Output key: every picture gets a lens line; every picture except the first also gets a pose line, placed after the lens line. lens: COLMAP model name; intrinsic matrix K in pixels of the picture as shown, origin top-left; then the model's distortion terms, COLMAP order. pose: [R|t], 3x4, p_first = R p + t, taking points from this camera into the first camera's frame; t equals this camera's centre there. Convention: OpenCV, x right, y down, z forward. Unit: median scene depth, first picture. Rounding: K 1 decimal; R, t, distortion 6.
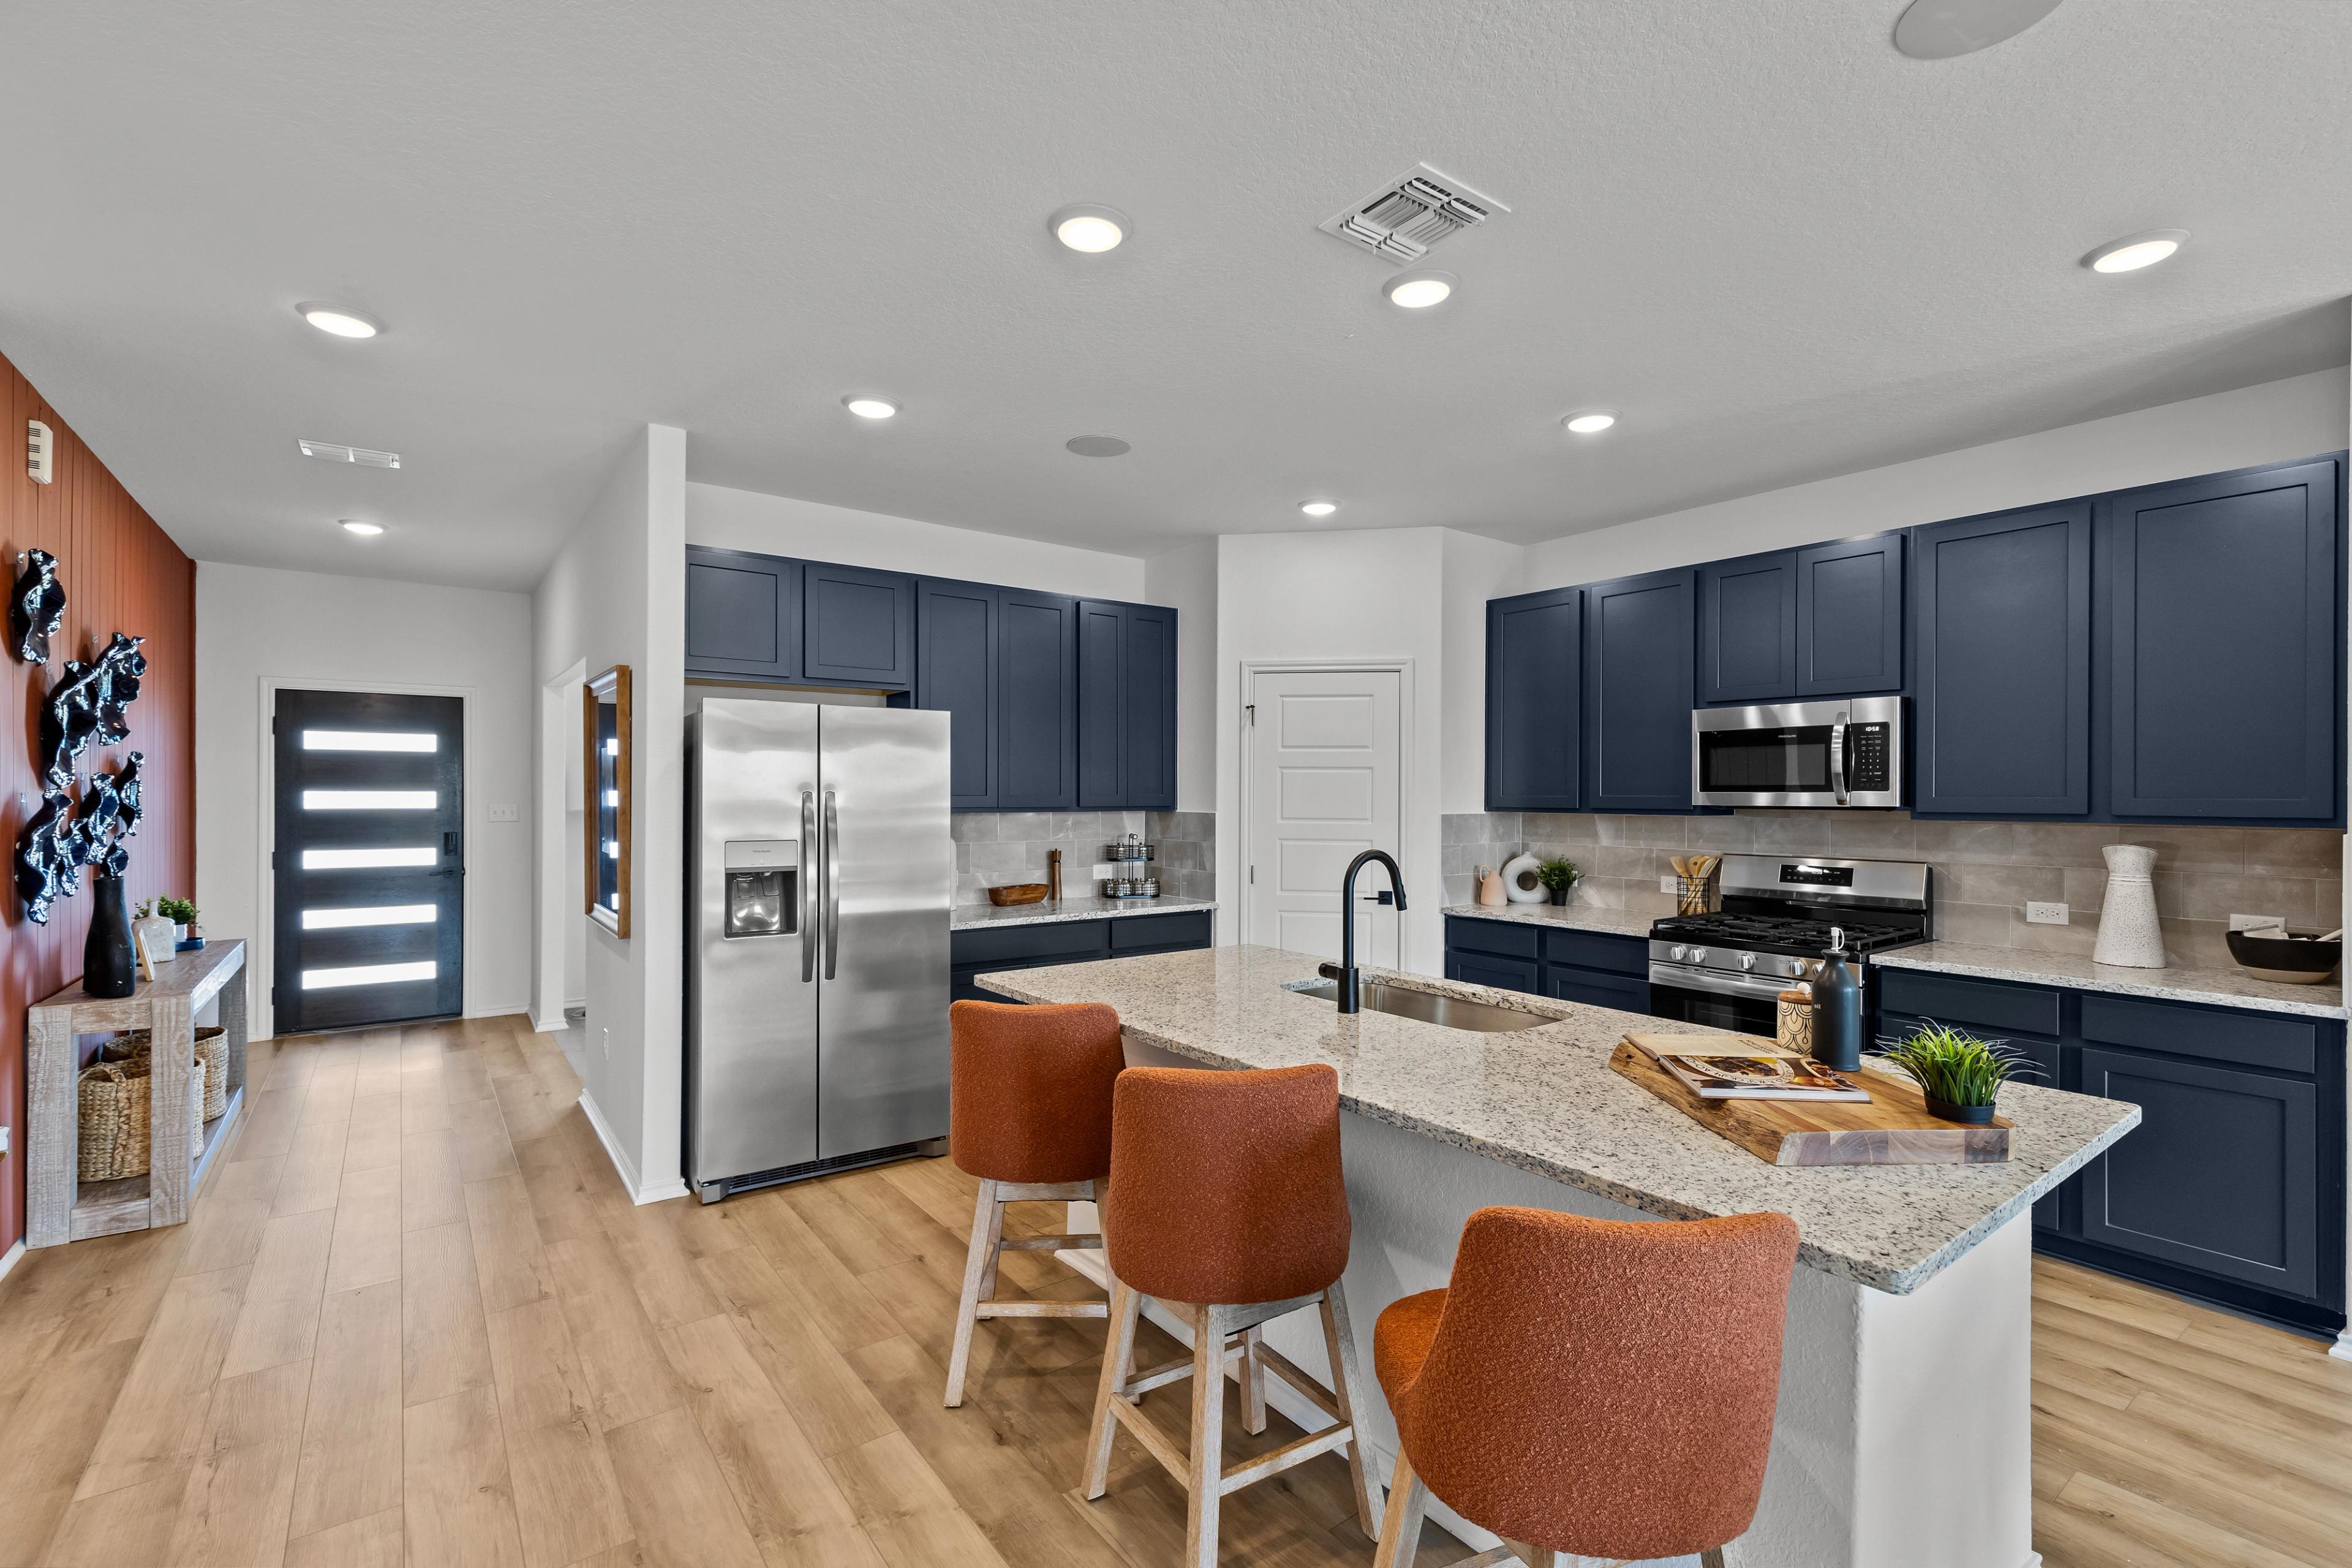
lens RADIAL K [[1042.4, 0, 1178.9], [0, 1042.4, 794.4], [0, 0, 1]] dist [0.002435, -0.000044]
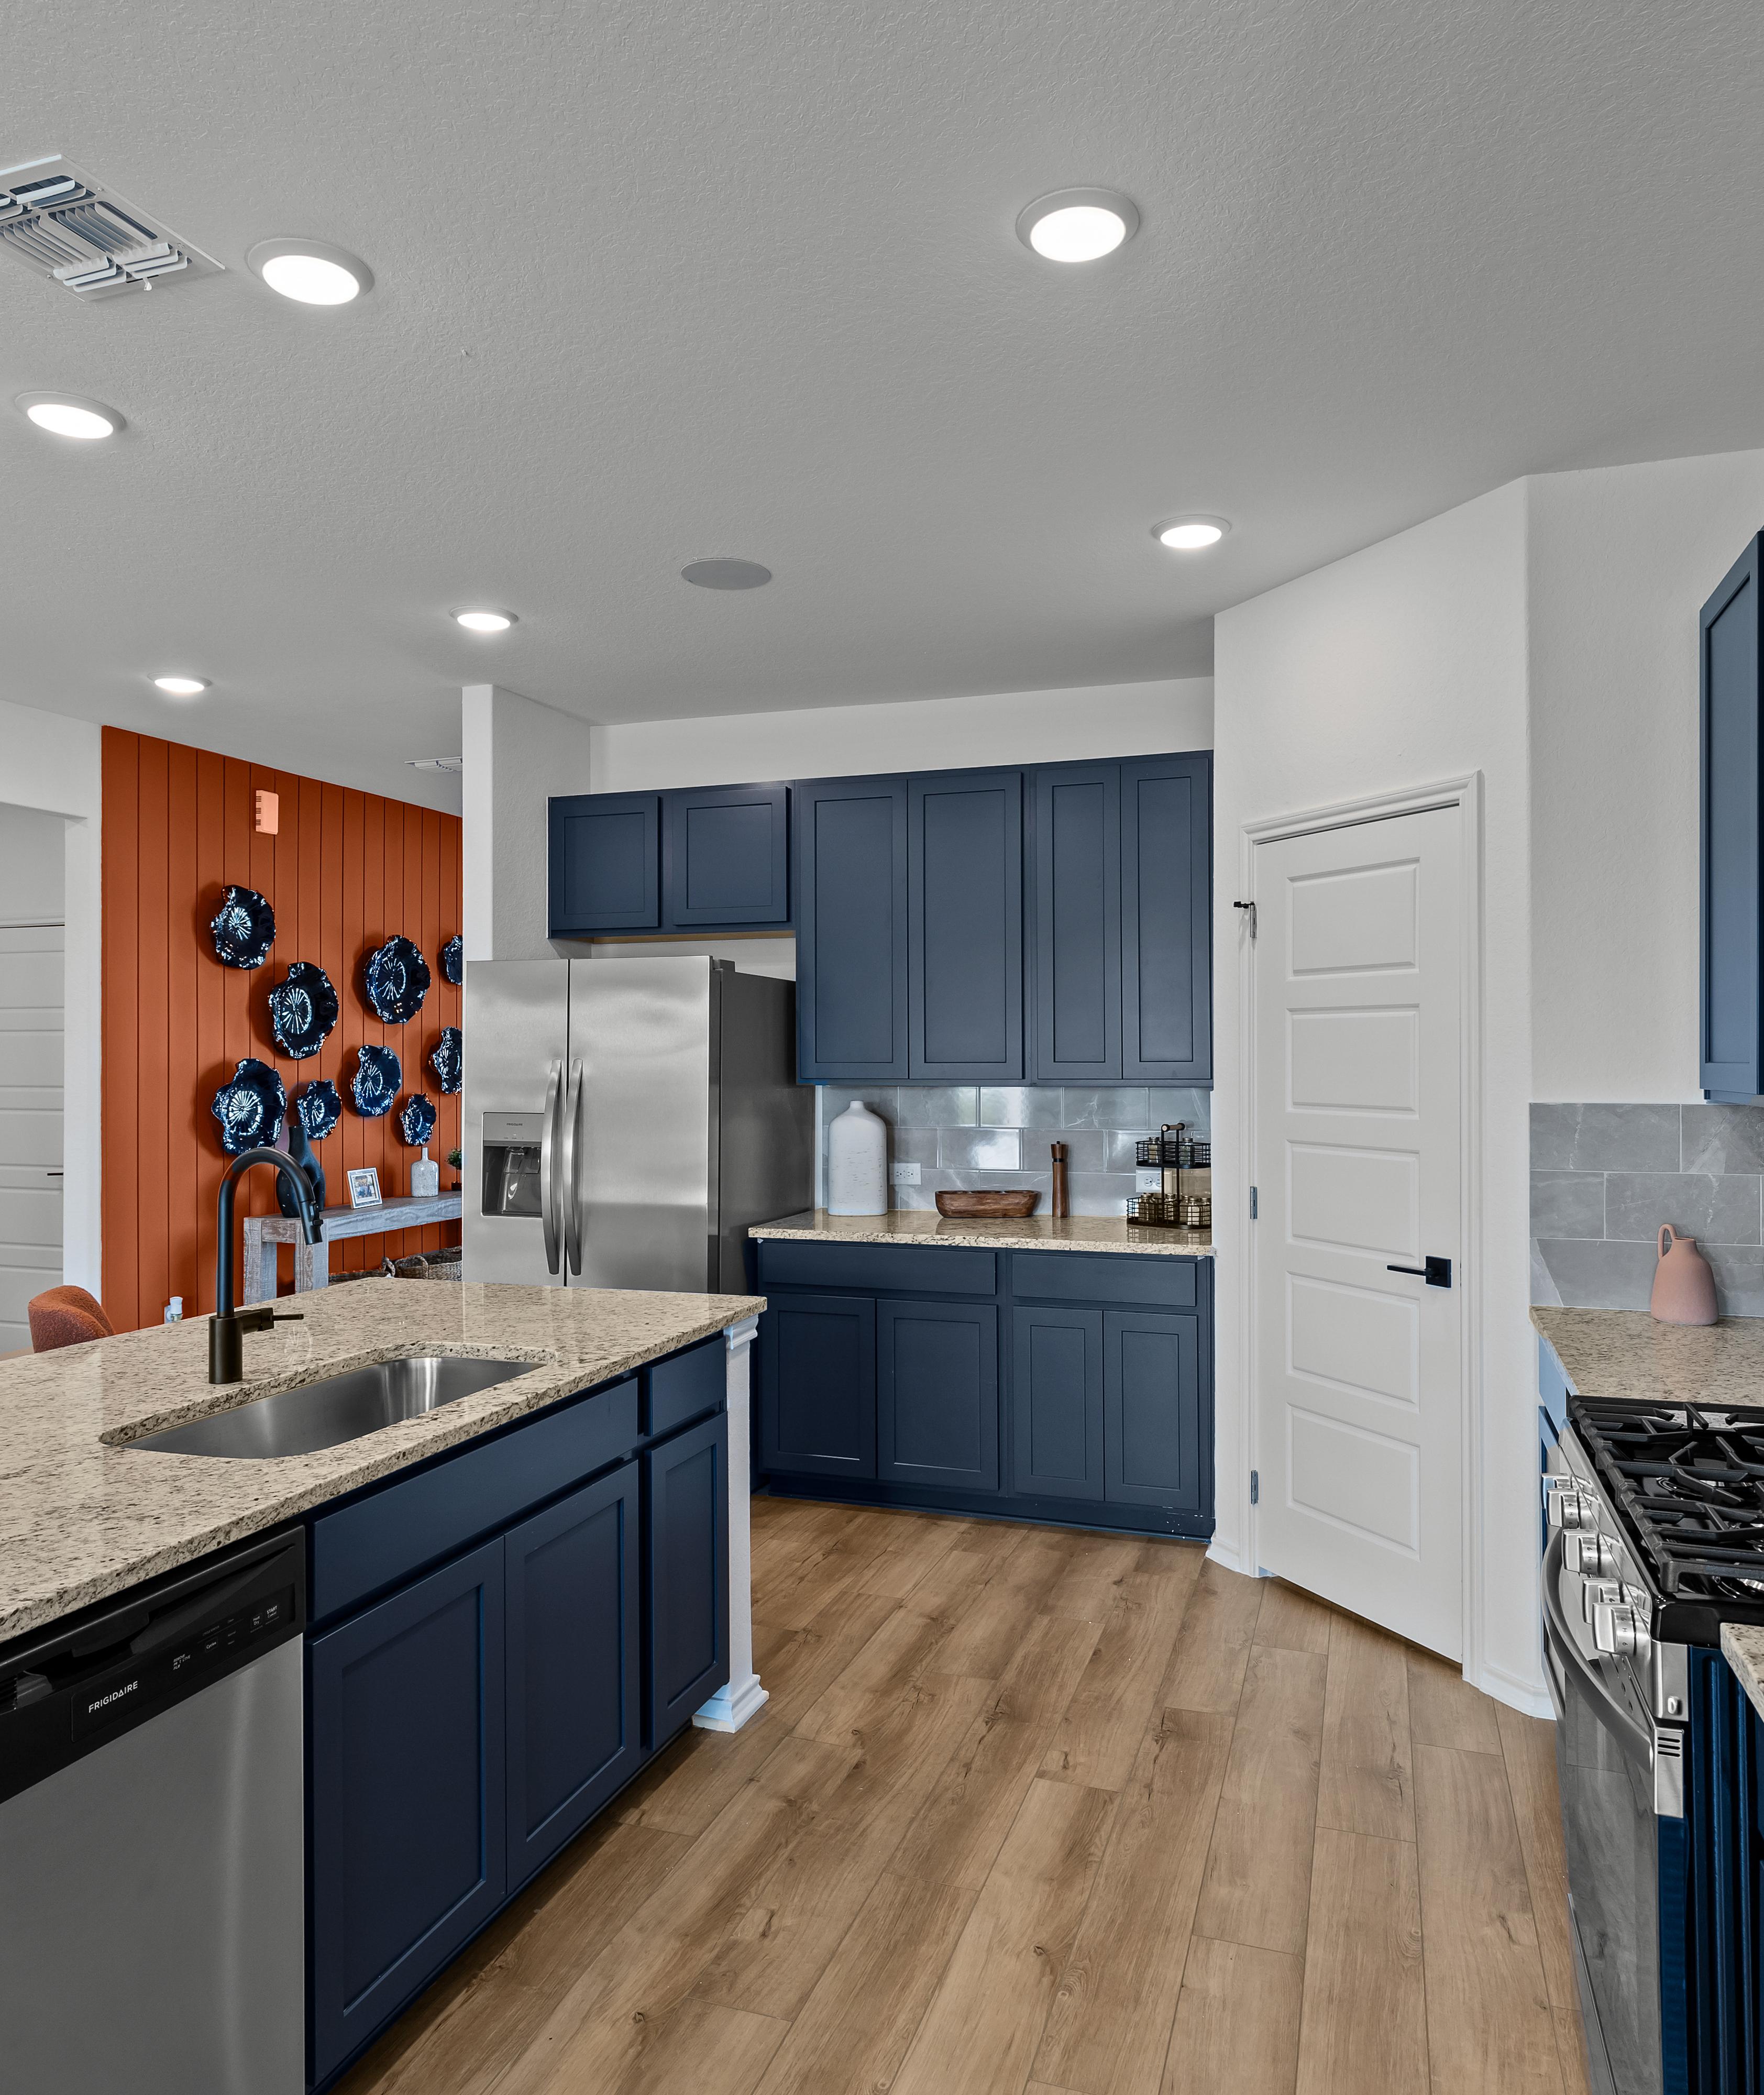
lens RADIAL K [[1417.3, 0, 889.8], [0, 1417.3, 1050.6], [0, 0, 1]] dist [0.006814, -0.003488]
pose [[0.565804, -0.007544, -0.824505, 0.706707], [0.003440, 0.999971, -0.006789, -0.000372], [0.824533, 0.001005, 0.565813, 0.489285]]
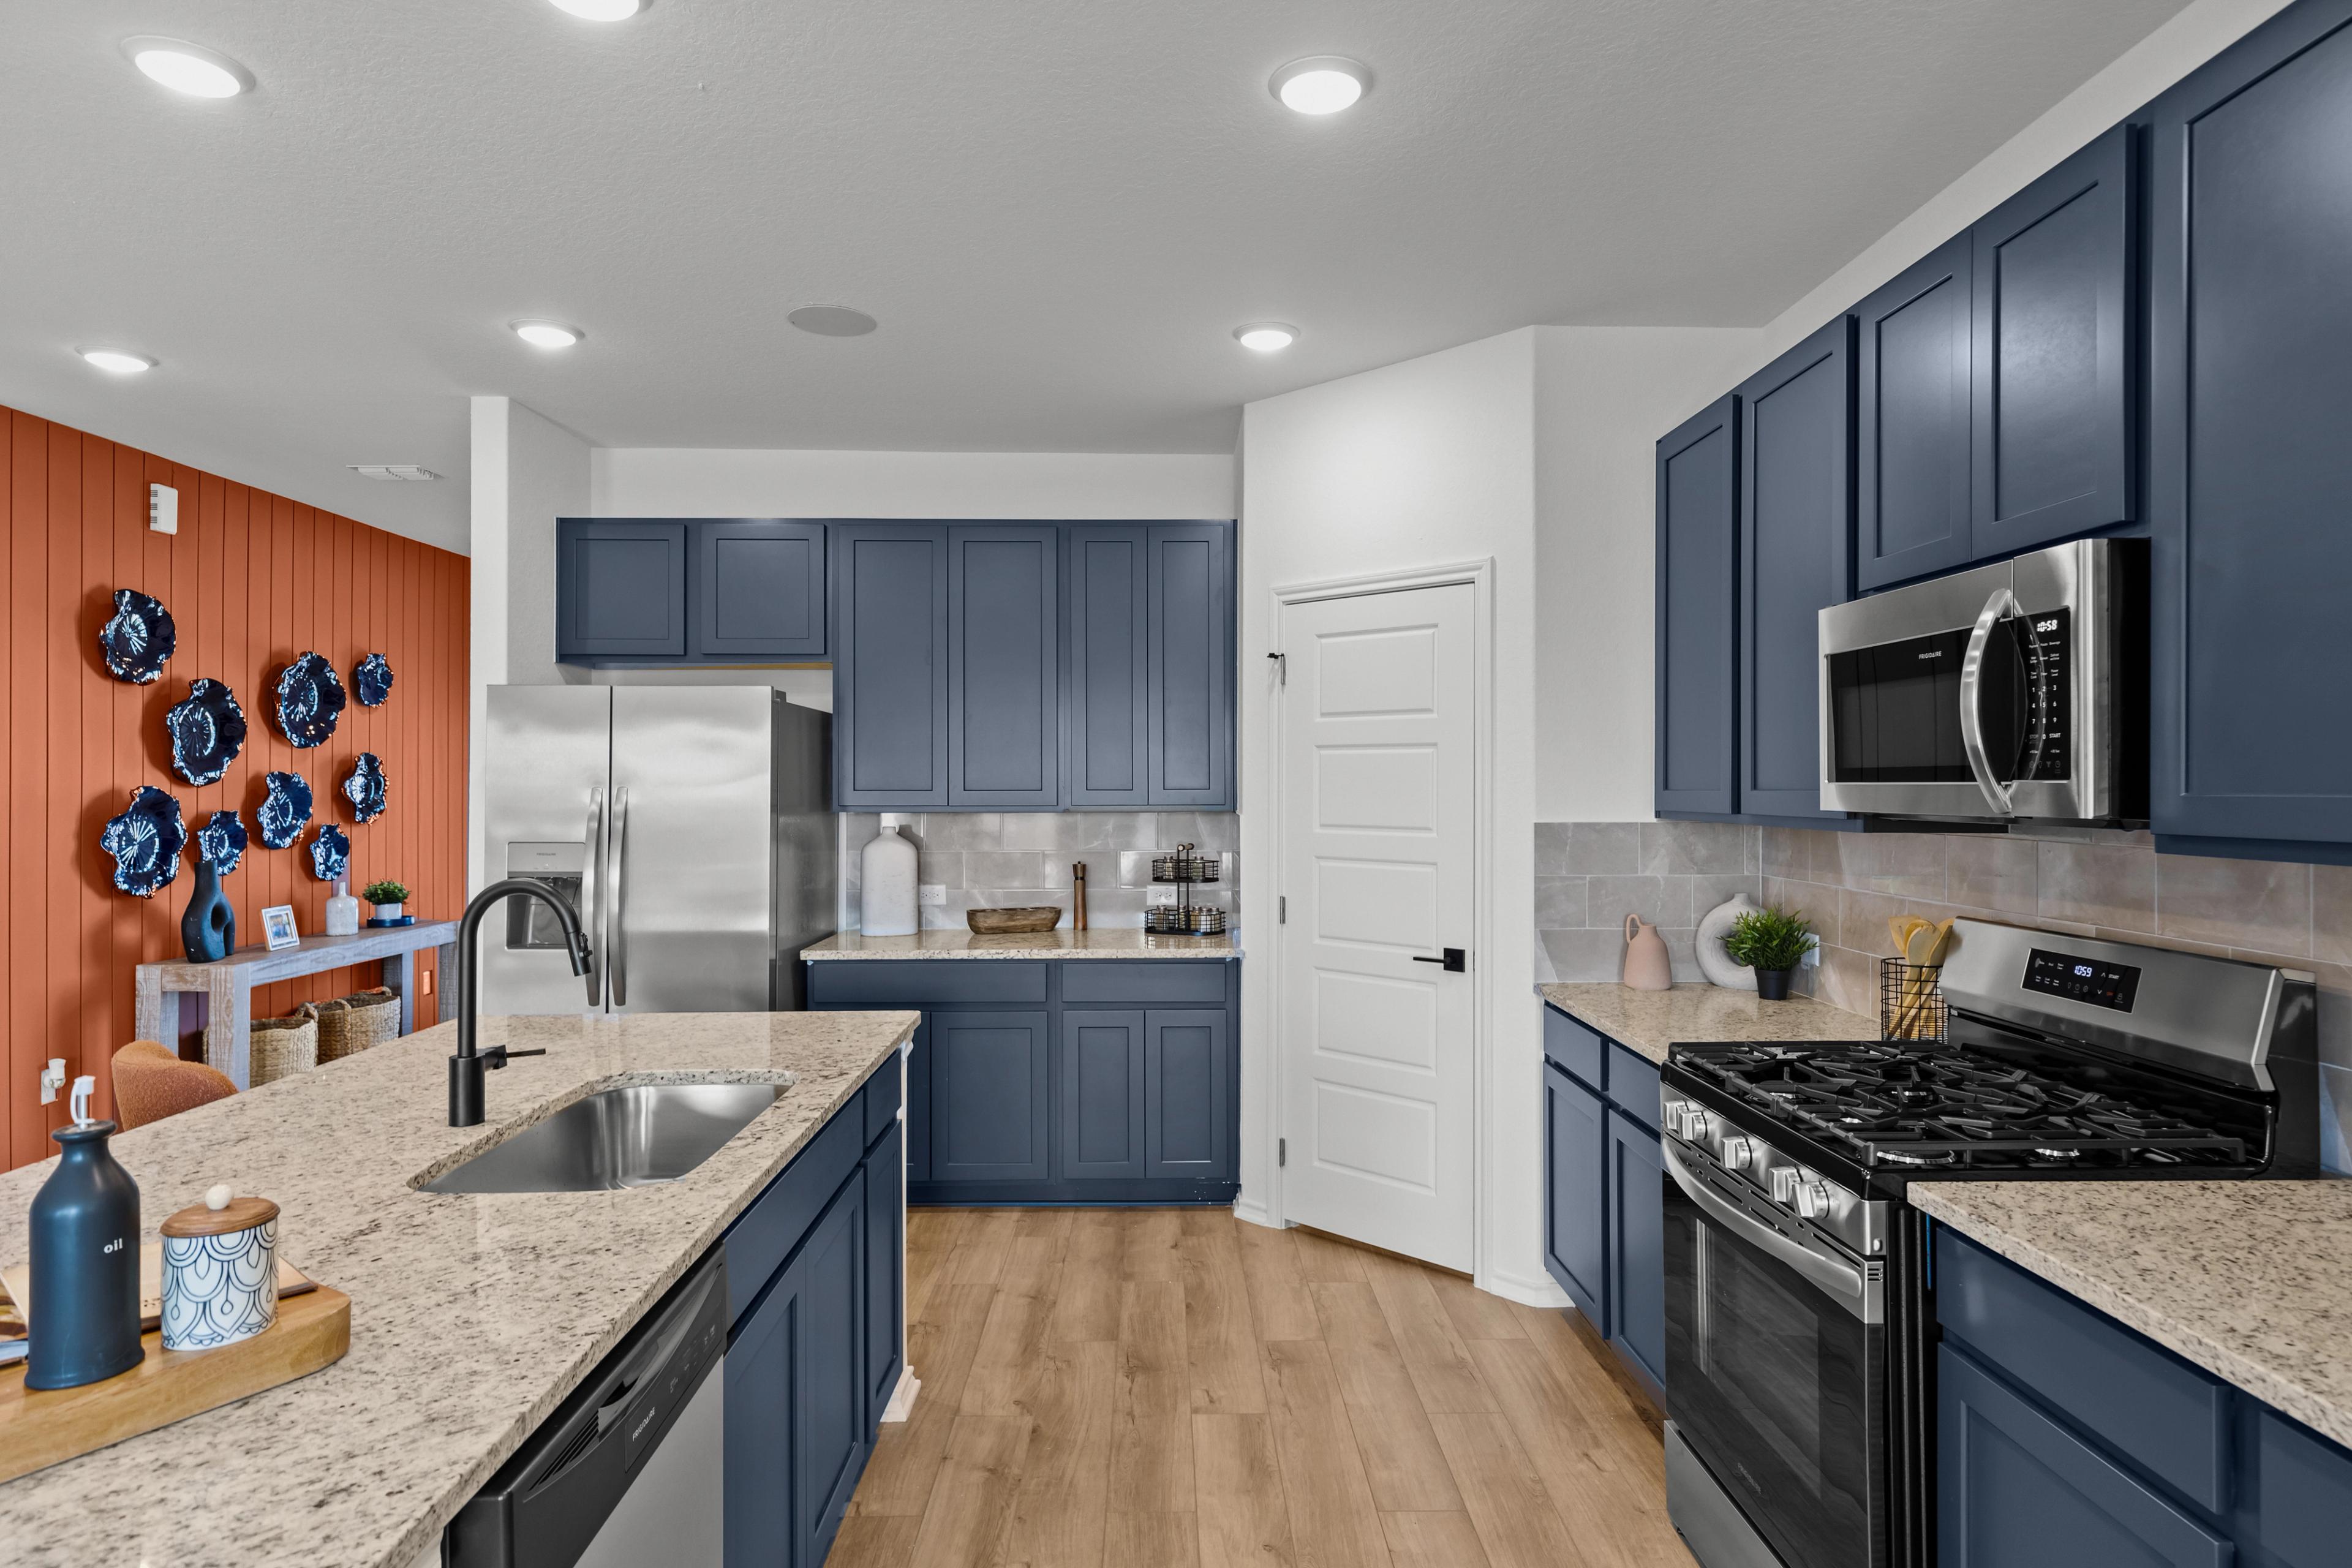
lens RADIAL K [[1324.1, 0, 1182.2], [0, 1324.1, 783.0], [0, 0, 1]] dist [0.006155, 0.000957]
pose [[0.812757, -0.003693, -0.582592, 0.607447], [0.002400, 0.999993, -0.002990, -0.000892], [0.582598, 0.001032, 0.812760, 0.341174]]
